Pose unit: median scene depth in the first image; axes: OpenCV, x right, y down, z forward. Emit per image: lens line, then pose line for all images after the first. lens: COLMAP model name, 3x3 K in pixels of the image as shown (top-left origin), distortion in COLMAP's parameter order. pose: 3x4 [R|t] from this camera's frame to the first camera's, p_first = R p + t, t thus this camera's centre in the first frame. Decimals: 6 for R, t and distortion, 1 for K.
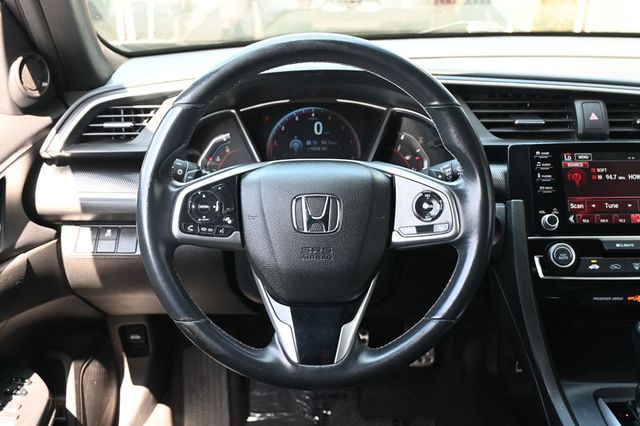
lens RADIAL K [[732.2, 0, 321.2], [0, 732.2, 214.8], [0, 0, 1]] dist [0.032634, 0.000000]
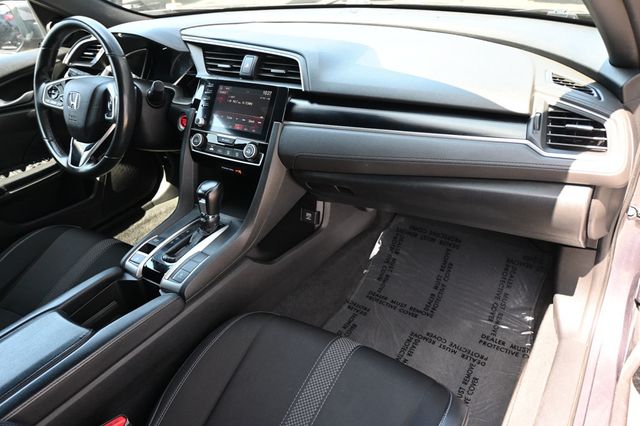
lens RADIAL K [[481.6, 0, 322.5], [0, 481.6, 214.0], [0, 0, 1]] dist [-0.005406, -0.001959]
pose [[0.826457, 0.228526, -0.514533, 1.220419], [-0.114538, 0.963049, 0.243756, -0.096676], [0.551225, -0.142520, 0.822094, 0.125201]]
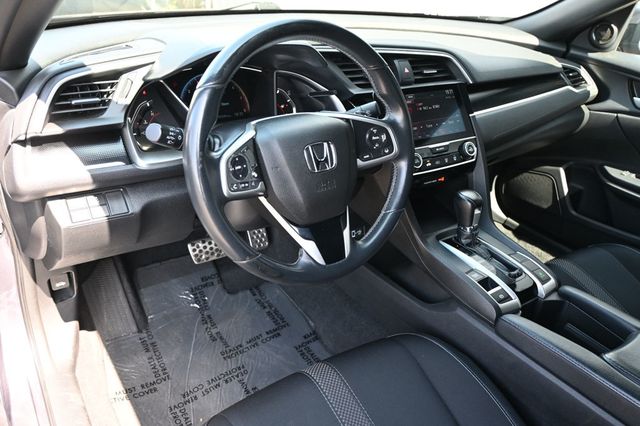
lens RADIAL K [[495.6, 0, 318.9], [0, 495.6, 218.4], [0, 0, 1]] dist [0.014858, -0.003486]
pose [[0.832200, -0.207632, 0.514133, -0.415634], [0.118960, 0.972508, 0.200192, -0.061466], [-0.541565, -0.105438, 0.834021, 0.185528]]
